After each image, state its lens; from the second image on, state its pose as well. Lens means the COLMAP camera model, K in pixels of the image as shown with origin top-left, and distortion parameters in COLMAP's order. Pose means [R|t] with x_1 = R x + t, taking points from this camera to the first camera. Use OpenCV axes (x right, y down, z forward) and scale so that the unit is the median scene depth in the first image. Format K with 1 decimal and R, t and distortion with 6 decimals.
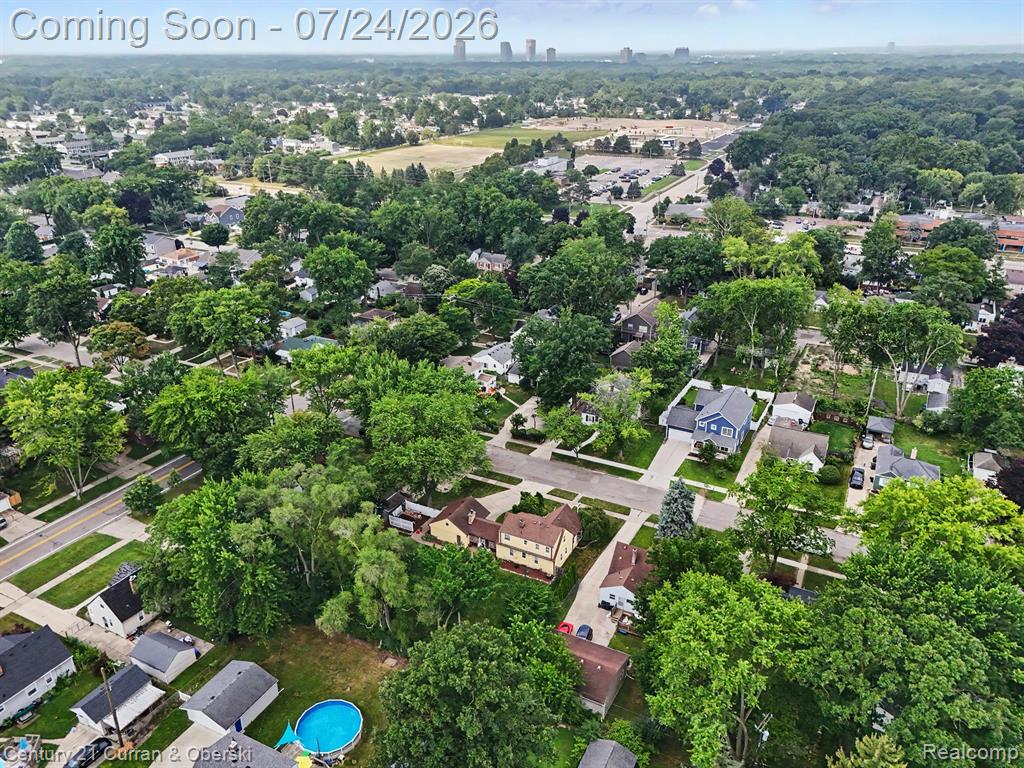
lens RADIAL K [[751.8, 0, 507.1], [0, 751.8, 380.9], [0, 0, 1]] dist [0.099401, -0.103040]
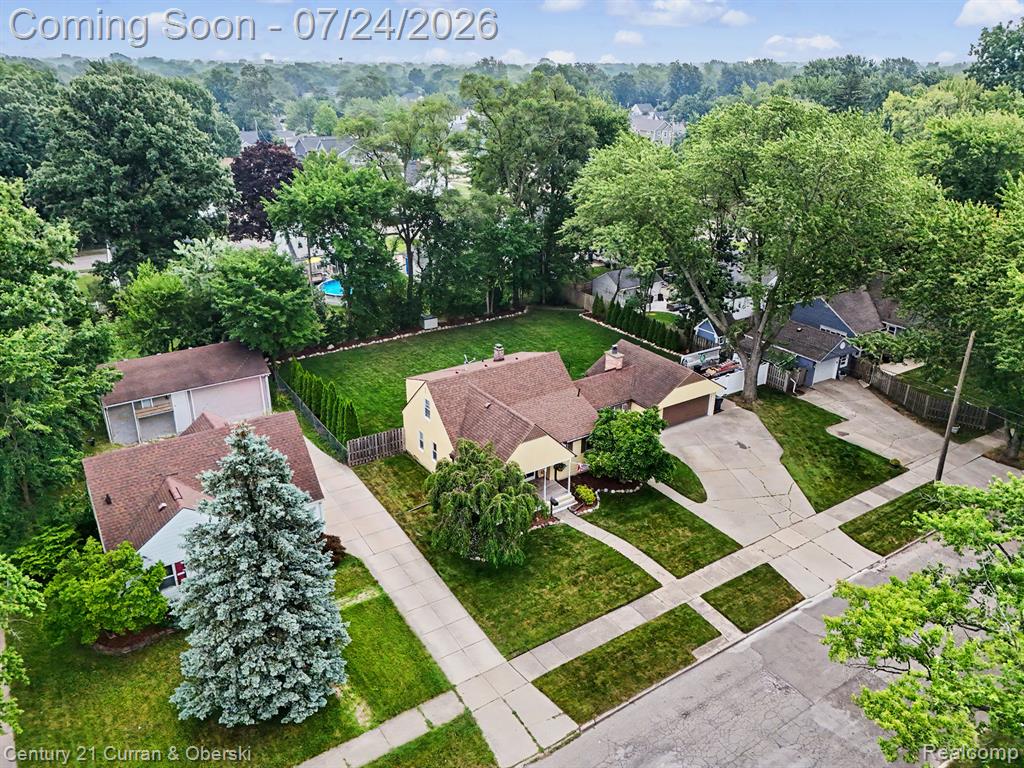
lens RADIAL K [[751.8, 0, 507.1], [0, 751.8, 380.9], [0, 0, 1]] dist [0.099401, -0.103040]
pose [[-0.485516, 0.343858, -0.803763, 0.306629], [-0.351006, 0.765364, 0.539457, -0.028979], [0.800668, 0.544040, -0.250900, 0.924661]]
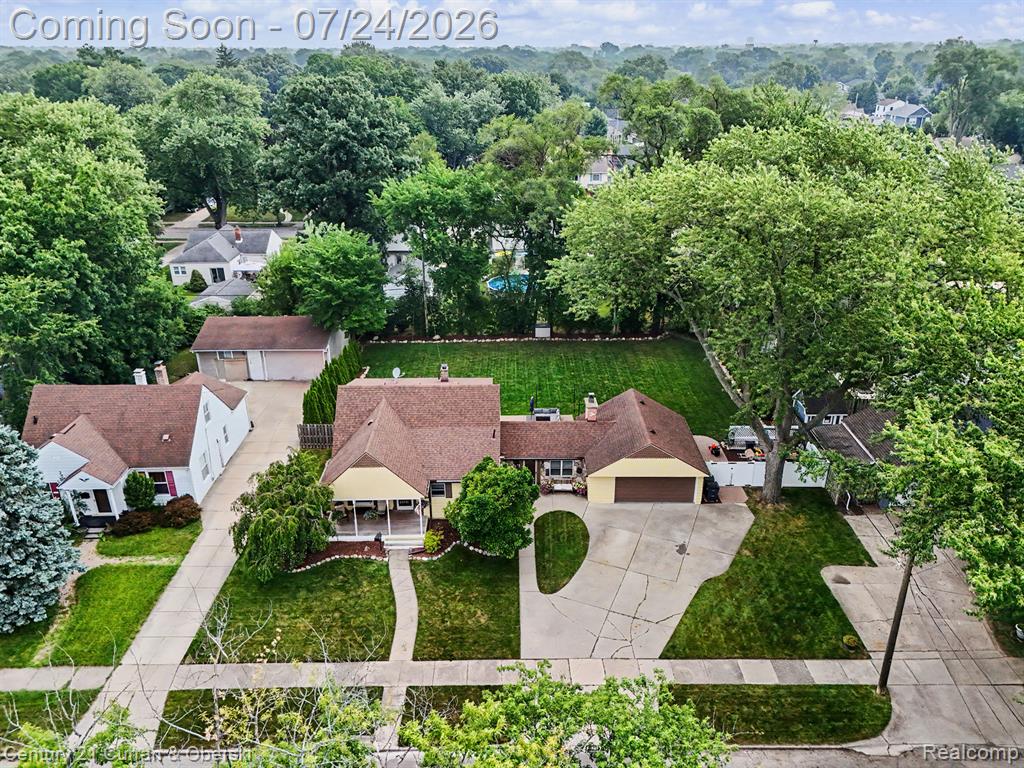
lens RADIAL K [[751.8, 0, 507.1], [0, 751.8, 380.9], [0, 0, 1]] dist [0.099401, -0.103040]
pose [[-0.888141, 0.200147, -0.413700, 0.134236], [-0.168738, 0.695296, 0.698635, -0.087800], [0.427474, 0.690293, -0.583748, 1.040092]]
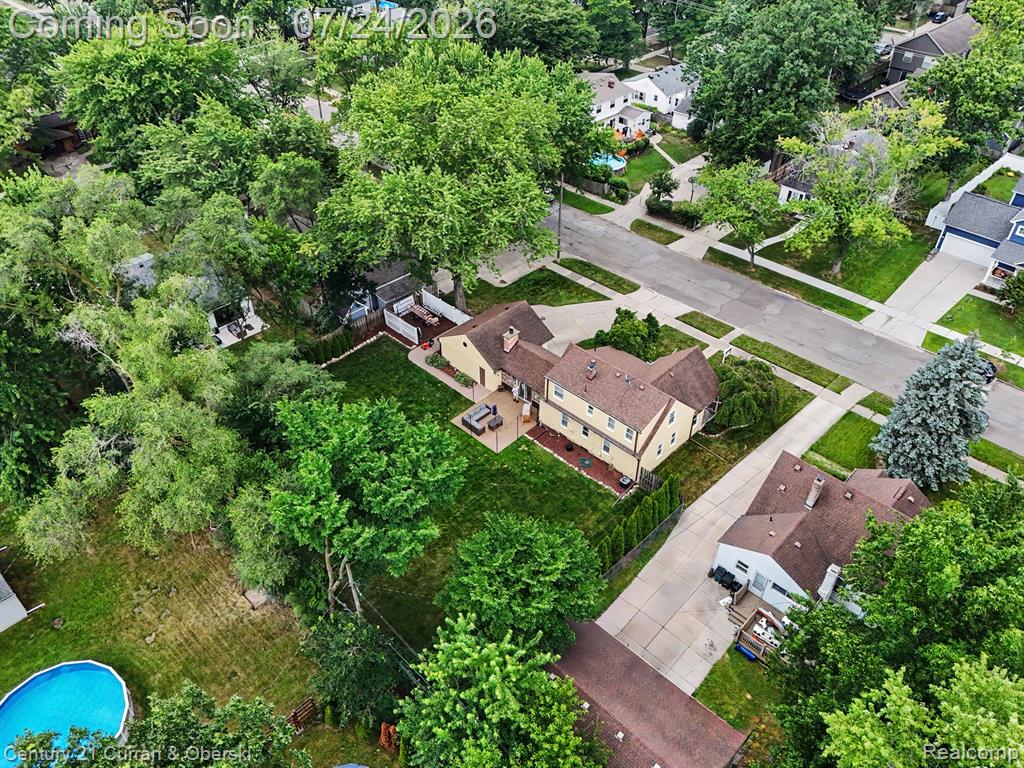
lens RADIAL K [[751.8, 0, 507.1], [0, 751.8, 380.9], [0, 0, 1]] dist [0.099401, -0.103040]
pose [[0.957227, 0.186588, -0.221136, 0.063887], [-0.119956, 0.951429, 0.283537, 0.050031], [0.263300, -0.244883, 0.933116, 0.429554]]
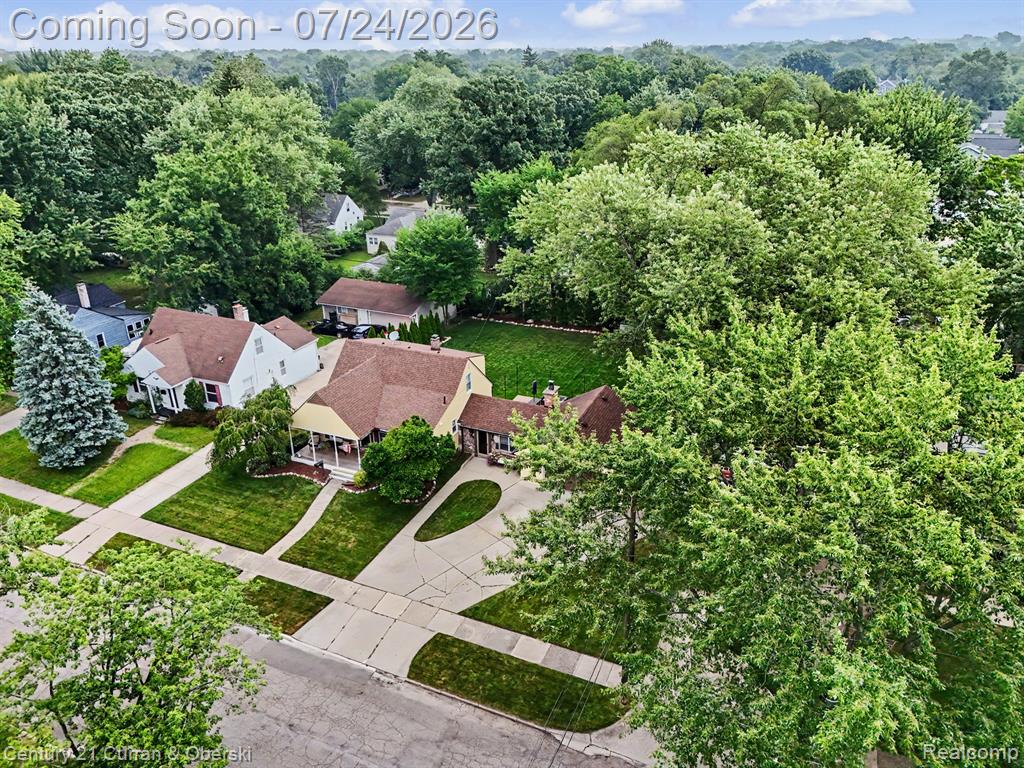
lens RADIAL K [[751.8, 0, 507.1], [0, 751.8, 380.9], [0, 0, 1]] dist [0.099401, -0.103040]
pose [[-0.998662, 0.042092, -0.030057, -0.007617], [0.006521, 0.678948, 0.734157, -0.114636], [0.051309, 0.732979, -0.678314, 1.102453]]
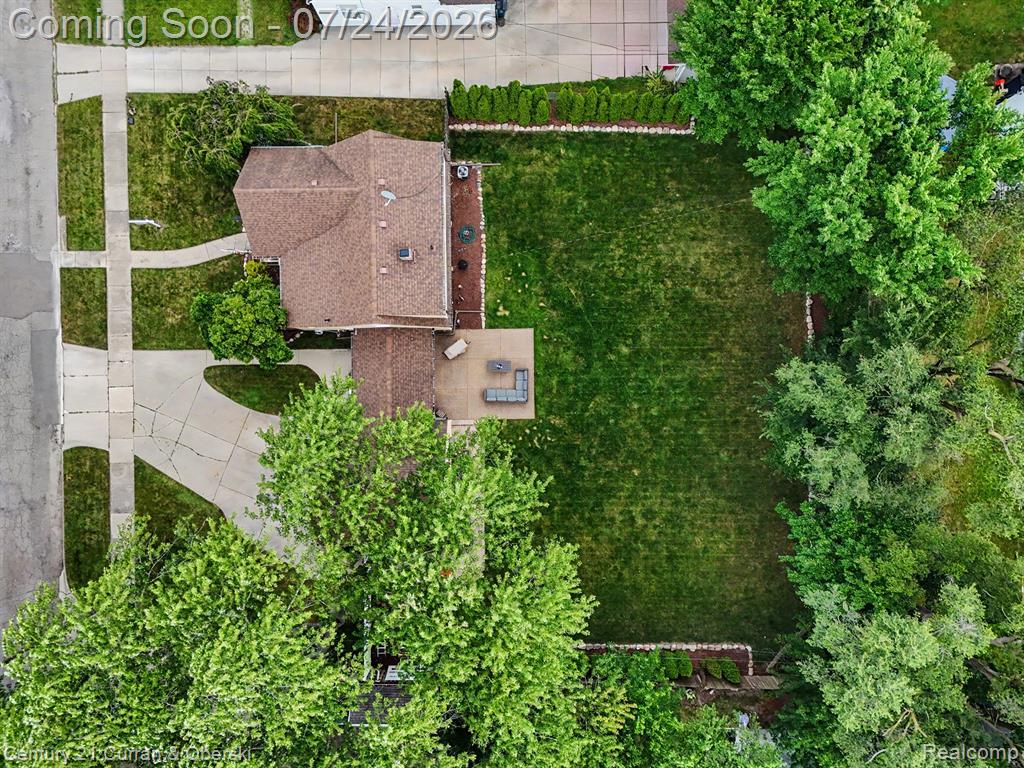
lens RADIAL K [[751.8, 0, 507.1], [0, 751.8, 380.9], [0, 0, 1]] dist [0.099401, -0.103040]
pose [[-0.468318, -0.883538, 0.006233, -0.044253], [0.369846, -0.189620, 0.909537, -0.095473], [-0.802429, 0.428258, 0.415576, 0.697137]]
